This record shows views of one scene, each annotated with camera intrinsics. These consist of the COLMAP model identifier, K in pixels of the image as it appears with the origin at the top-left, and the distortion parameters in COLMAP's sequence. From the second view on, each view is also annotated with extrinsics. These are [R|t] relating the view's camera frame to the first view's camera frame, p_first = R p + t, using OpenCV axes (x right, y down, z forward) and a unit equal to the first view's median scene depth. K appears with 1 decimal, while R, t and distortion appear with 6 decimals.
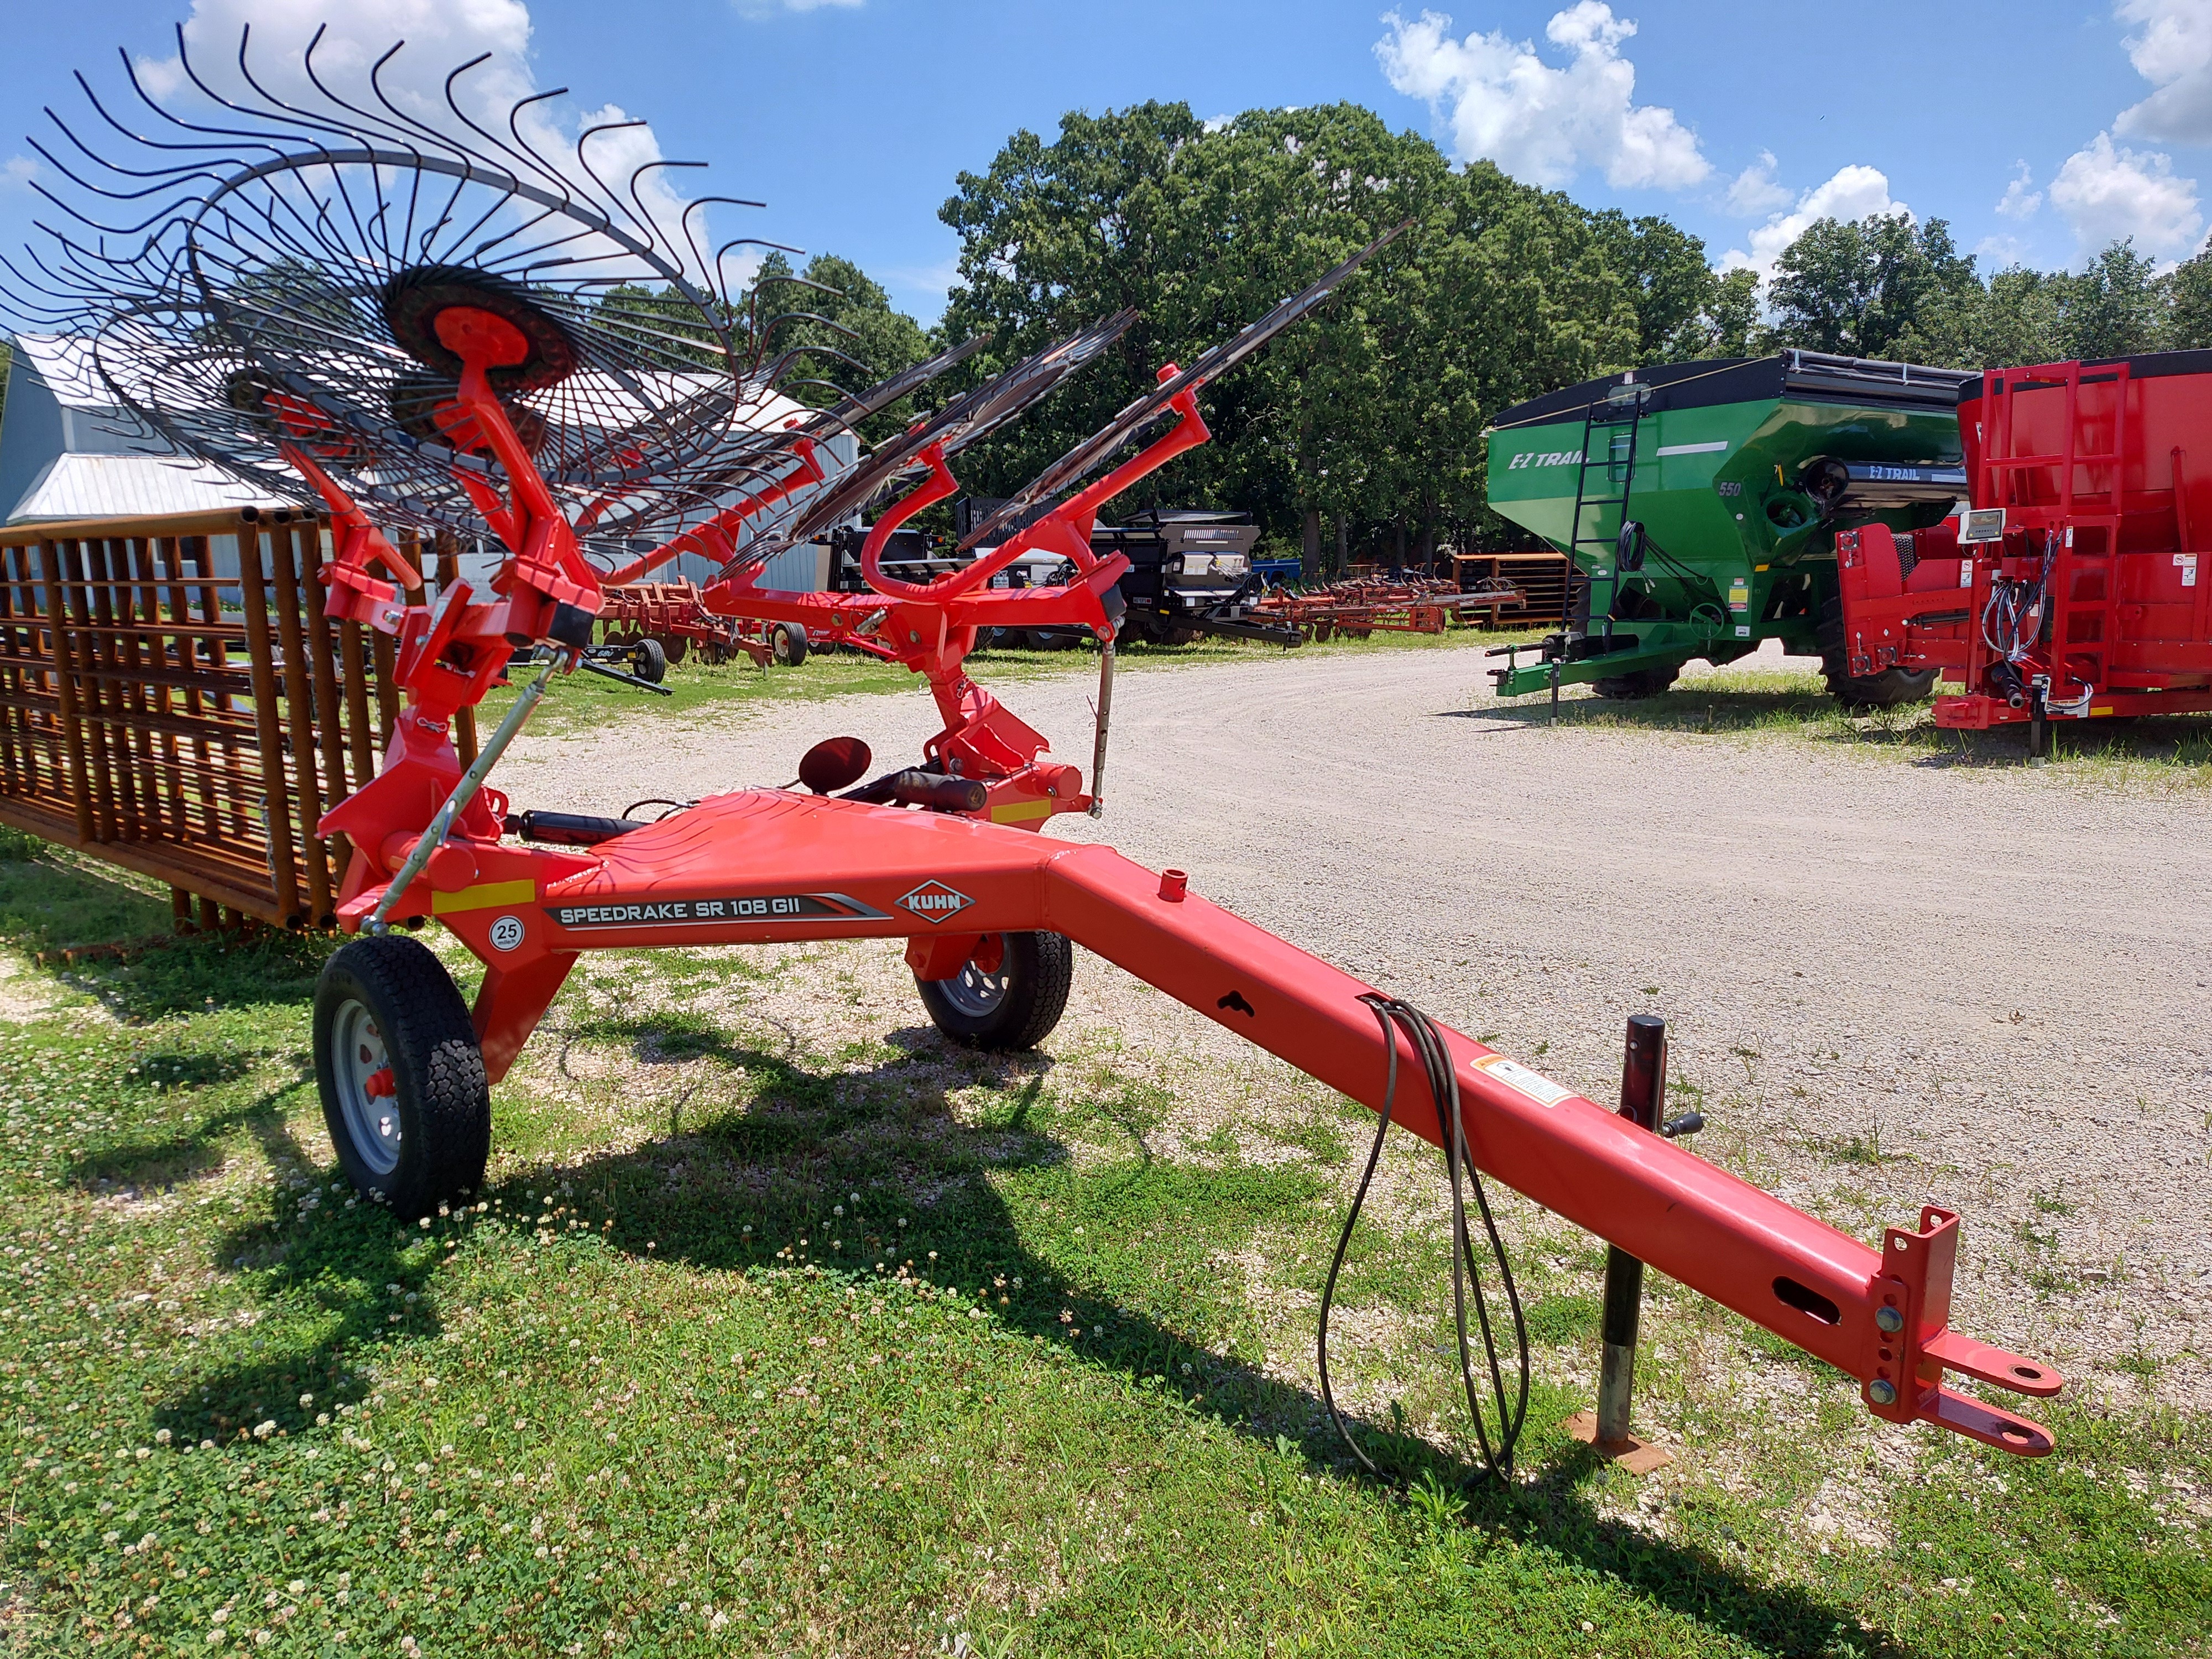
lens RADIAL K [[1621.7, 0, 1106.0], [0, 1621.7, 829.5], [0, 0, 1]] dist [0.067797, -0.065361]
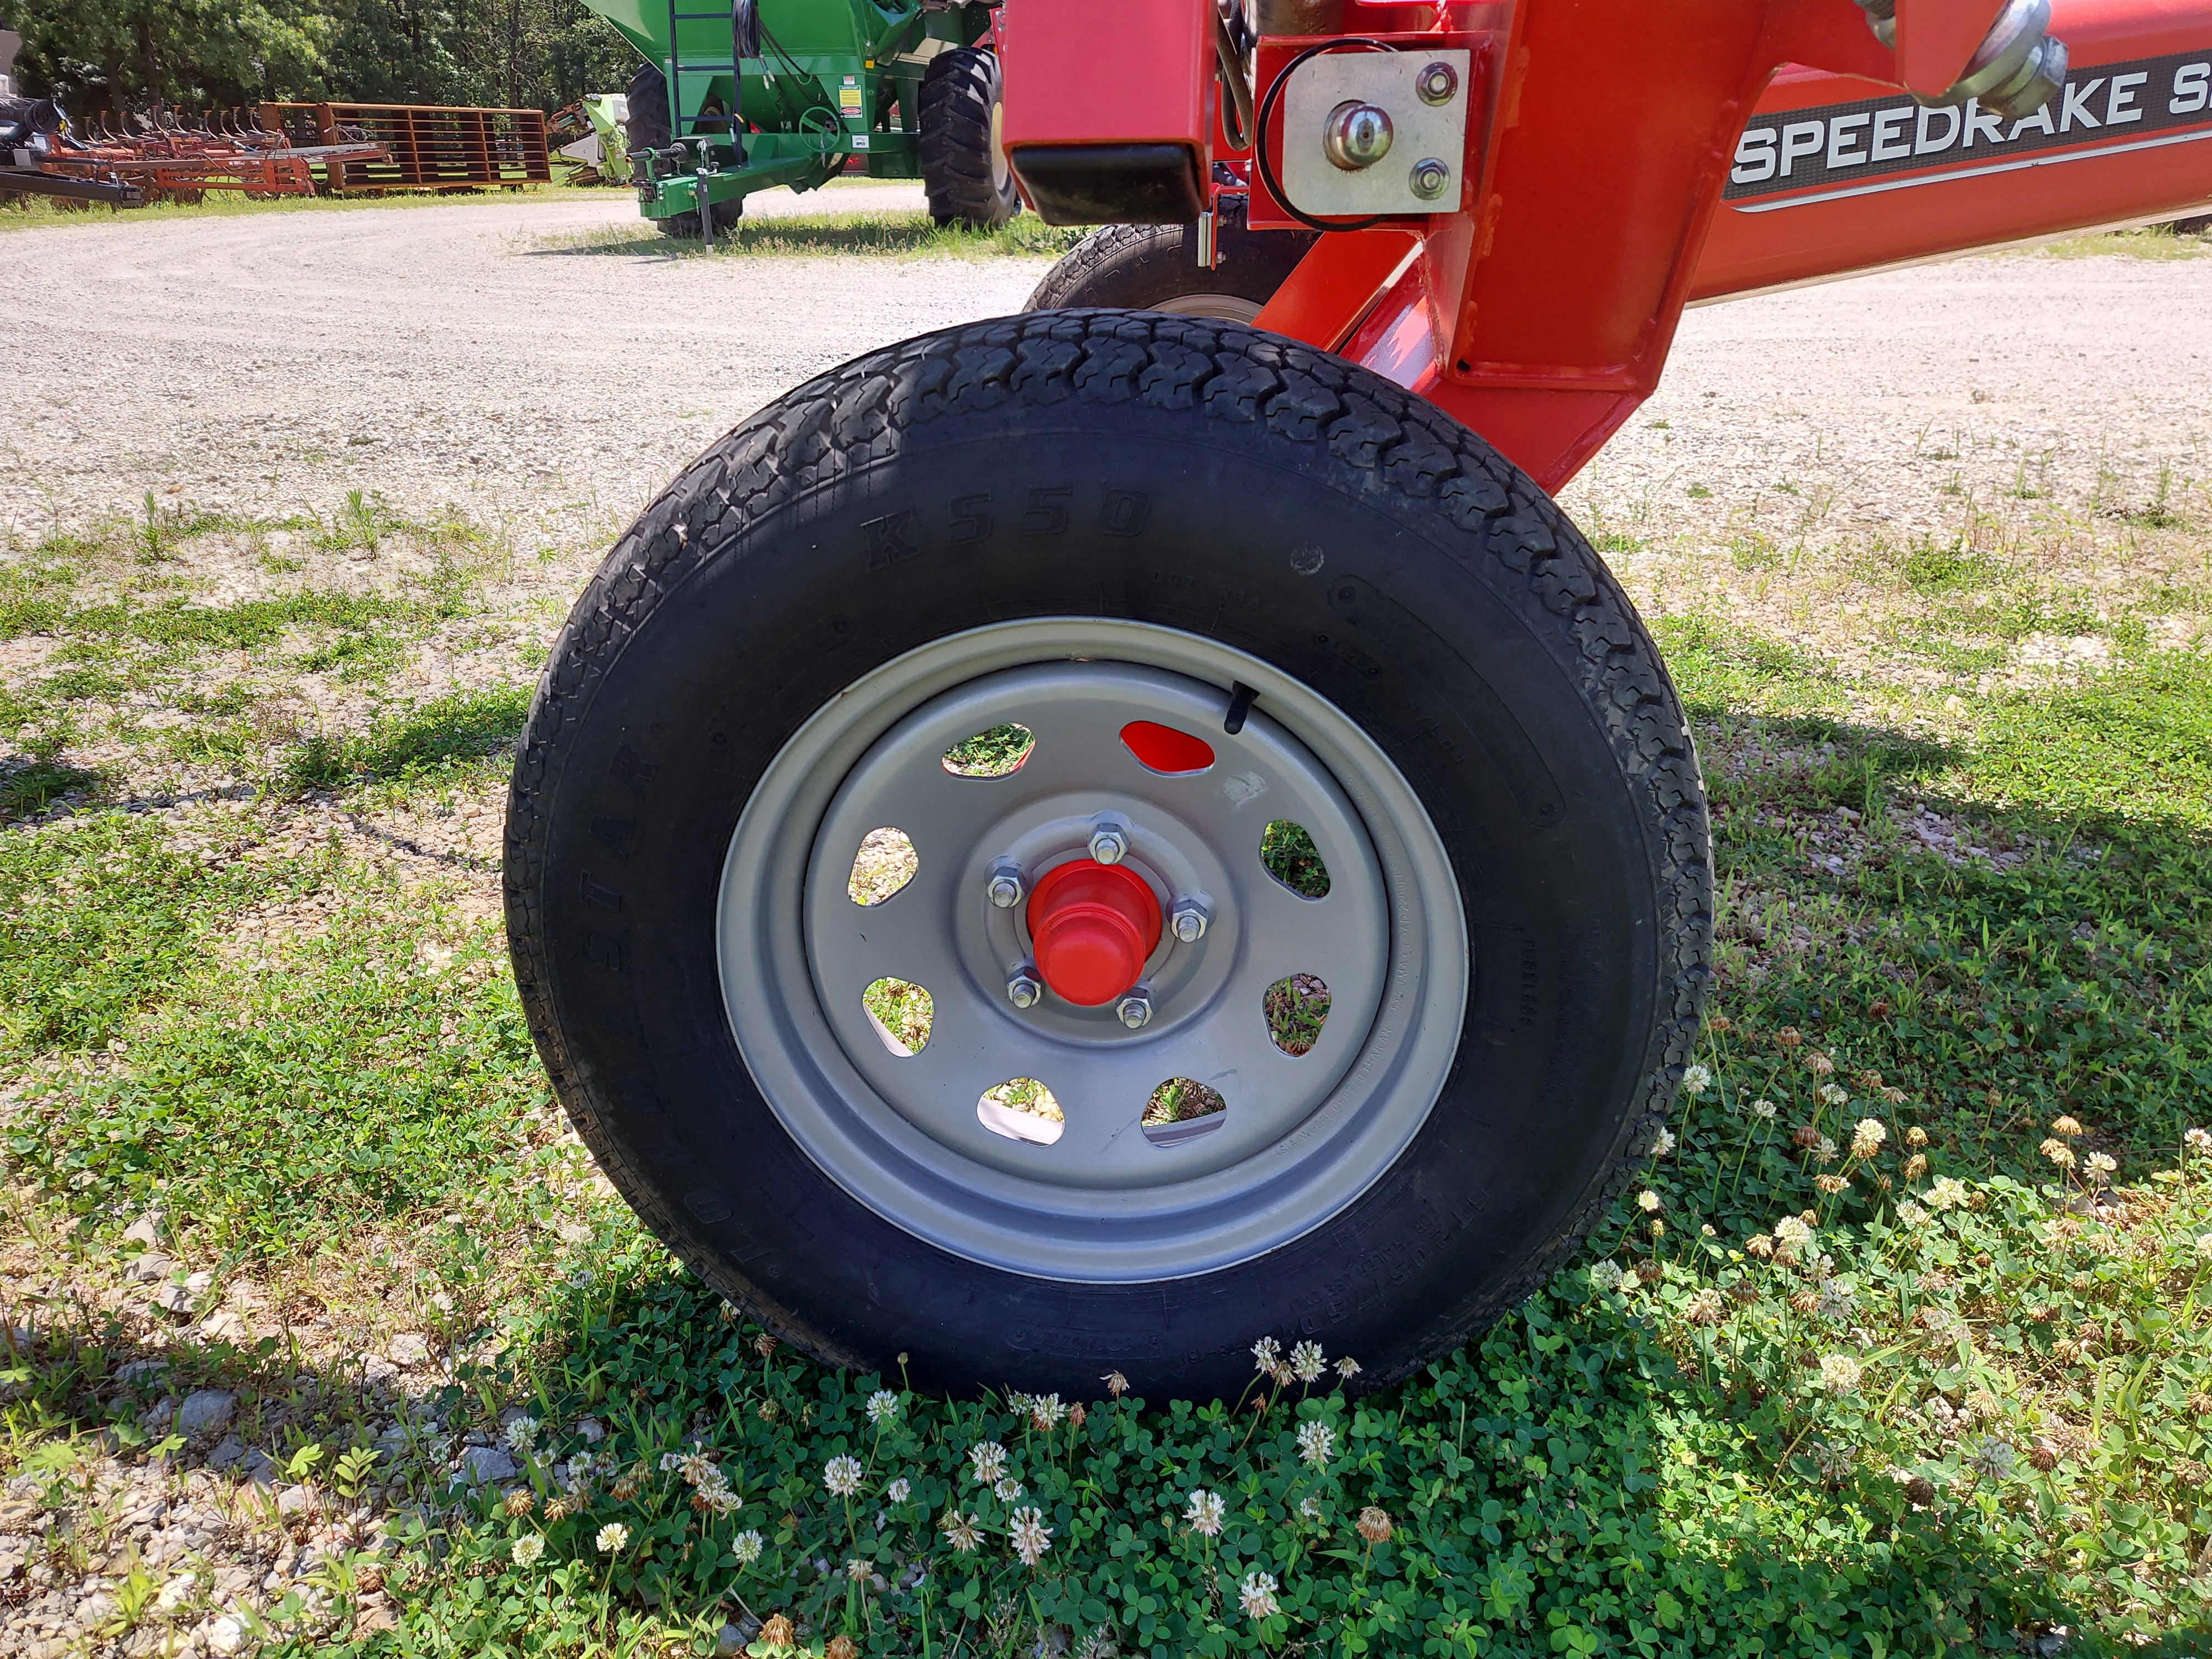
lens RADIAL K [[1621.7, 0, 1106.0], [0, 1621.7, 829.5], [0, 0, 1]] dist [0.067797, -0.065361]
pose [[0.754354, -0.246172, 0.608563, -0.142439], [0.103055, 0.959940, 0.260565, 0.018418], [-0.648329, -0.133843, 0.749504, 0.200139]]
